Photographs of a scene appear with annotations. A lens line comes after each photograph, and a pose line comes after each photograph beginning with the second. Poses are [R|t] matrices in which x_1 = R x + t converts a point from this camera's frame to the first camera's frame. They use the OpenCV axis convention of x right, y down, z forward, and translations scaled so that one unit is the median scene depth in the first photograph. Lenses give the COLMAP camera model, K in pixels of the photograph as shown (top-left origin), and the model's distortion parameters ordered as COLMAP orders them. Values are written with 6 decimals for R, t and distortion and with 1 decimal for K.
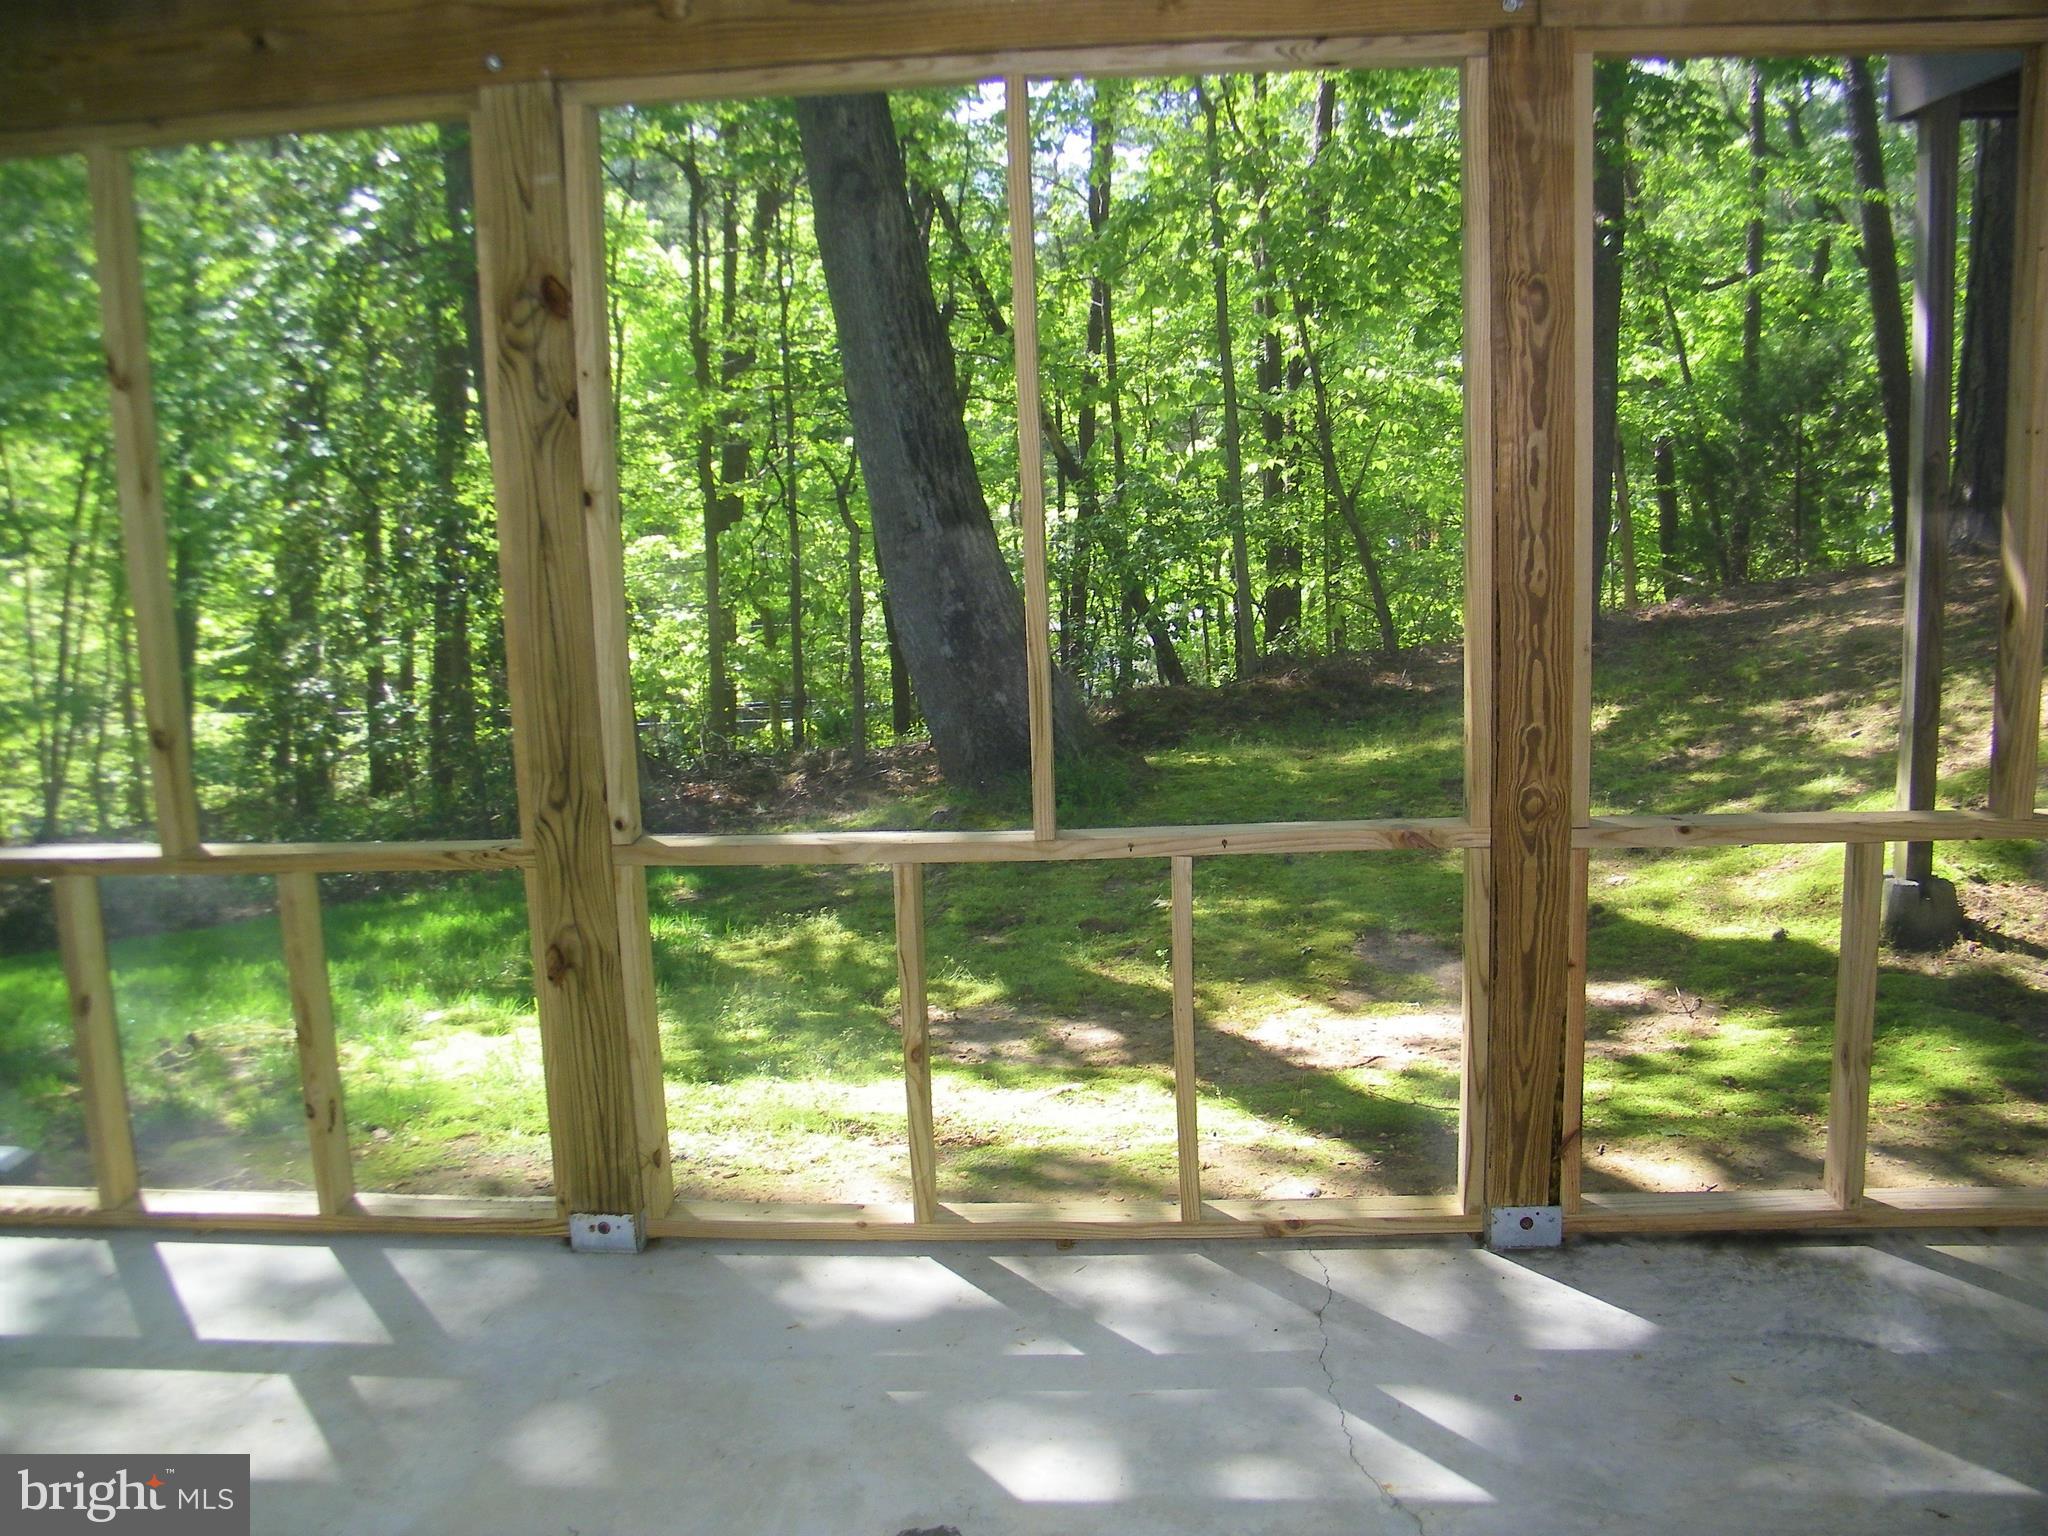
lens RADIAL K [[1730.9, 0, 1021.8], [0, 1730.9, 712.8], [0, 0, 1]] dist [-0.180434, 0.134302]
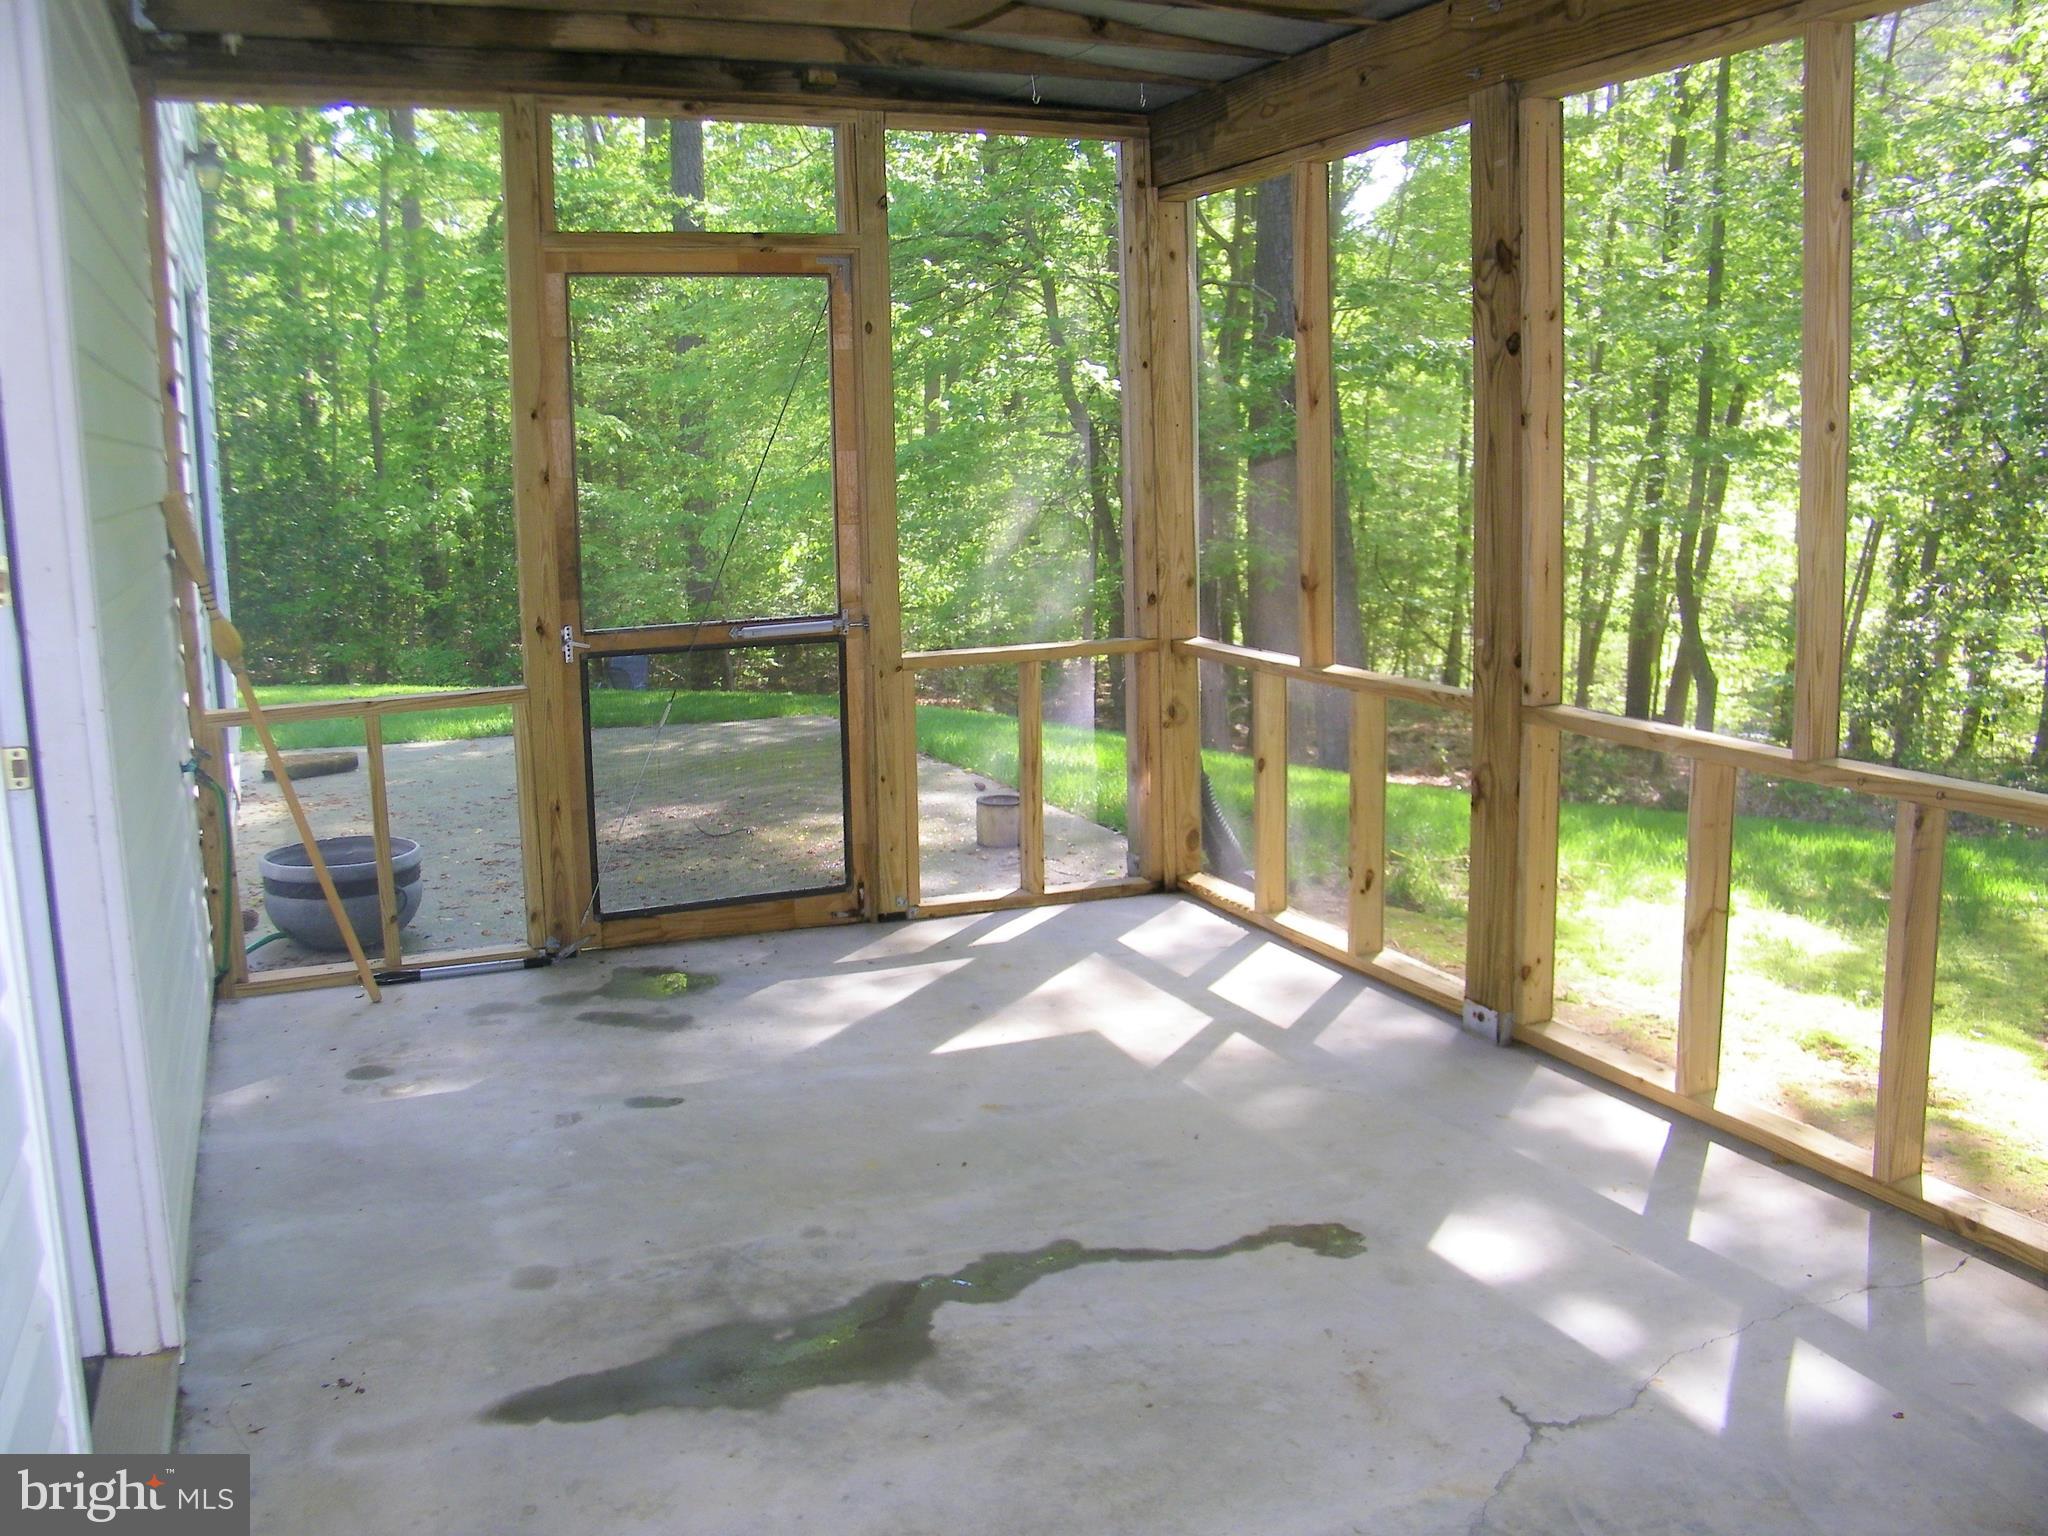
lens RADIAL K [[1730.9, 0, 1021.8], [0, 1730.9, 712.8], [0, 0, 1]] dist [-0.180434, 0.134302]
pose [[0.475439, 0.159229, -0.865219, 0.685700], [-0.133205, 0.985175, 0.108109, -0.000990], [0.869606, 0.063852, 0.489600, 0.100872]]
